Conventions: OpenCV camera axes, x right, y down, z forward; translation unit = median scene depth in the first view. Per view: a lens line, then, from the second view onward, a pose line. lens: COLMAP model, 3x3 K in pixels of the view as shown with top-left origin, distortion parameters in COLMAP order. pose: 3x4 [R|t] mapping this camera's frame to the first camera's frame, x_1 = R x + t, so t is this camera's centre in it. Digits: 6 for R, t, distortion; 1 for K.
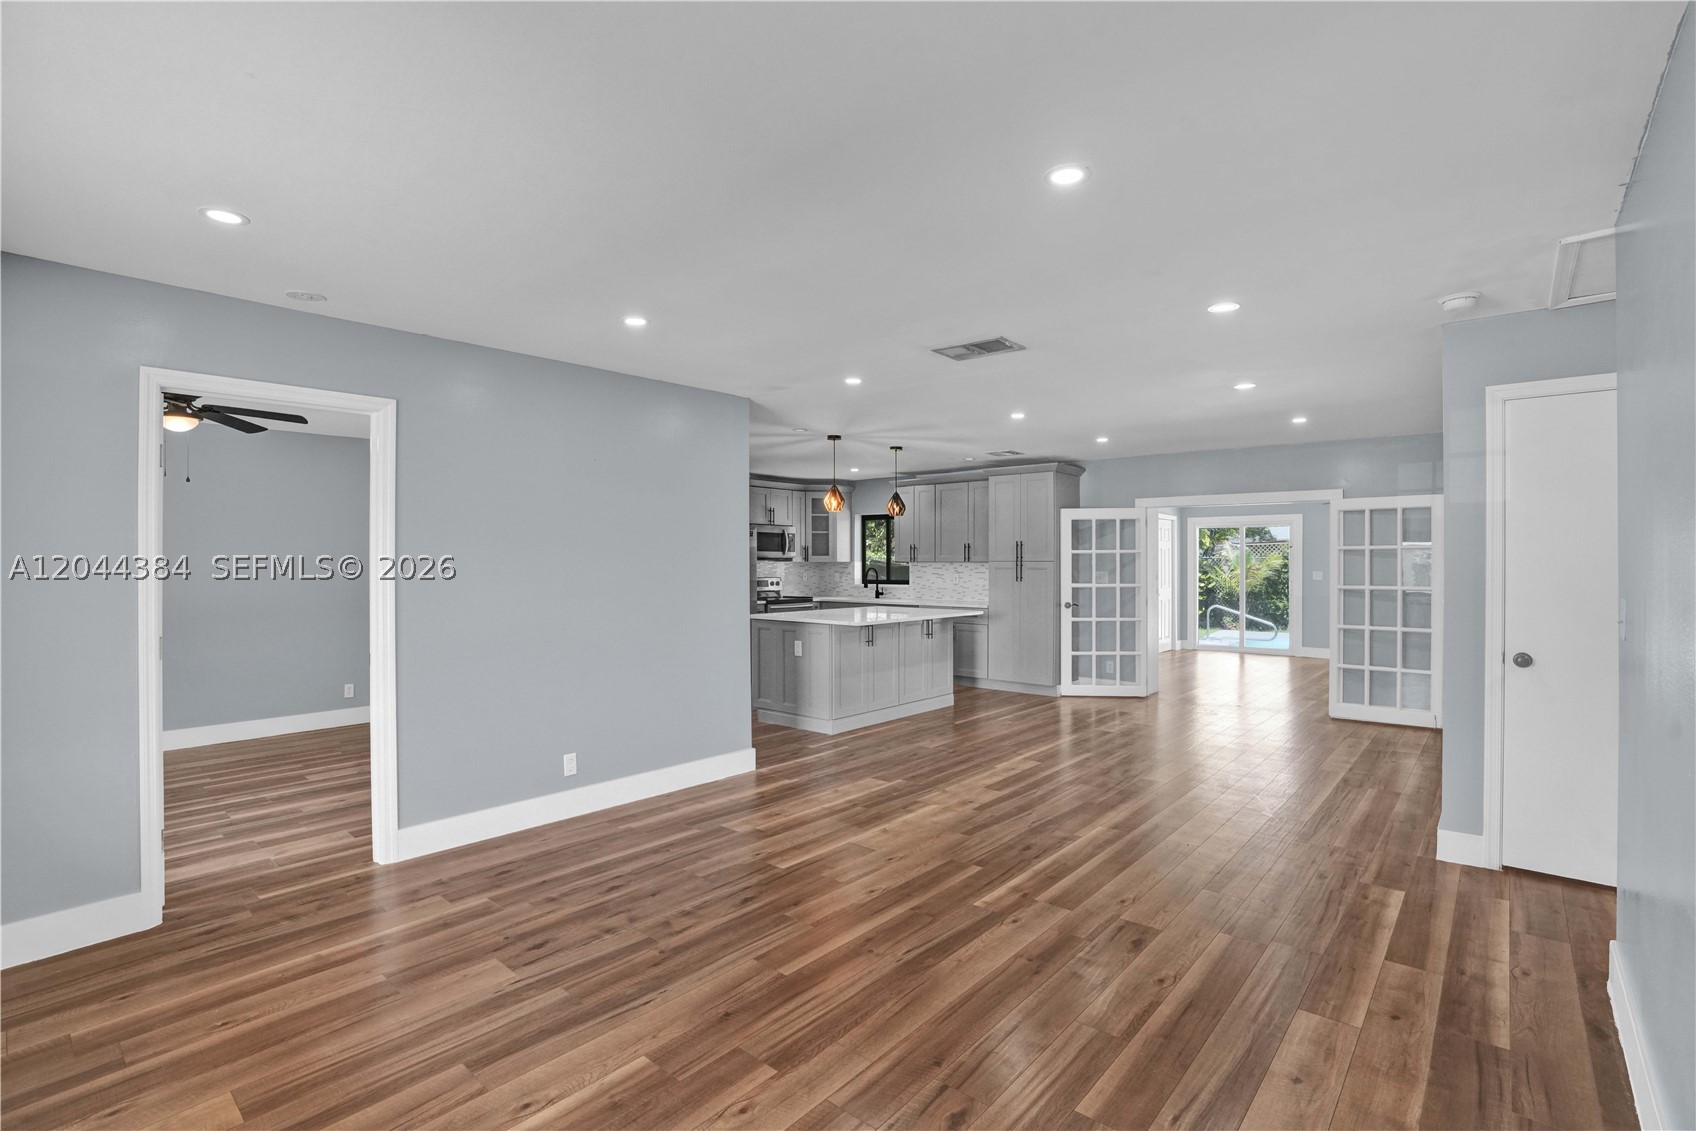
lens RADIAL K [[784.0, 0, 855.8], [0, 784.0, 565.9], [0, 0, 1]] dist [-0.069452, 0.027266]
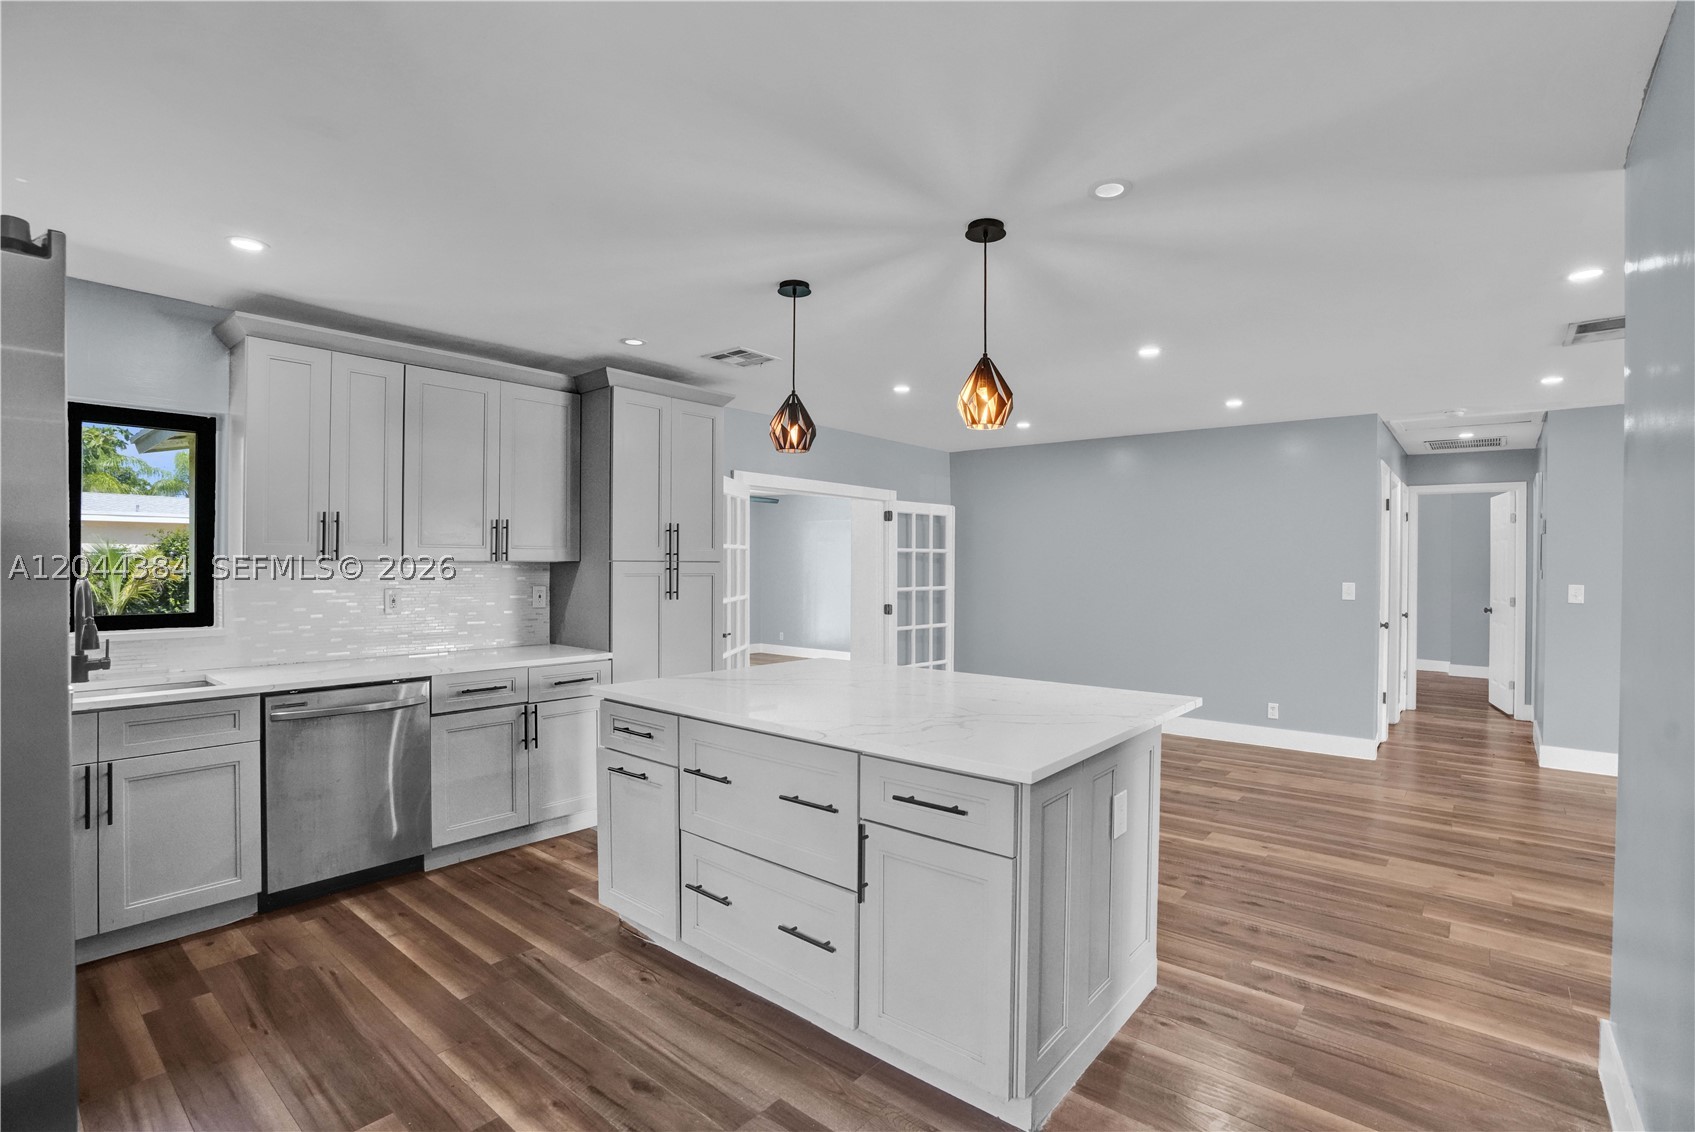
lens RADIAL K [[795.5, 0, 858.8], [0, 795.5, 562.7], [0, 0, 1]] dist [-0.064976, 0.028947]
pose [[-0.025822, 0.001541, 0.999665, -0.431228], [-0.000793, 0.999998, -0.001562, -0.005377], [-0.999666, -0.000833, -0.025821, 1.156077]]
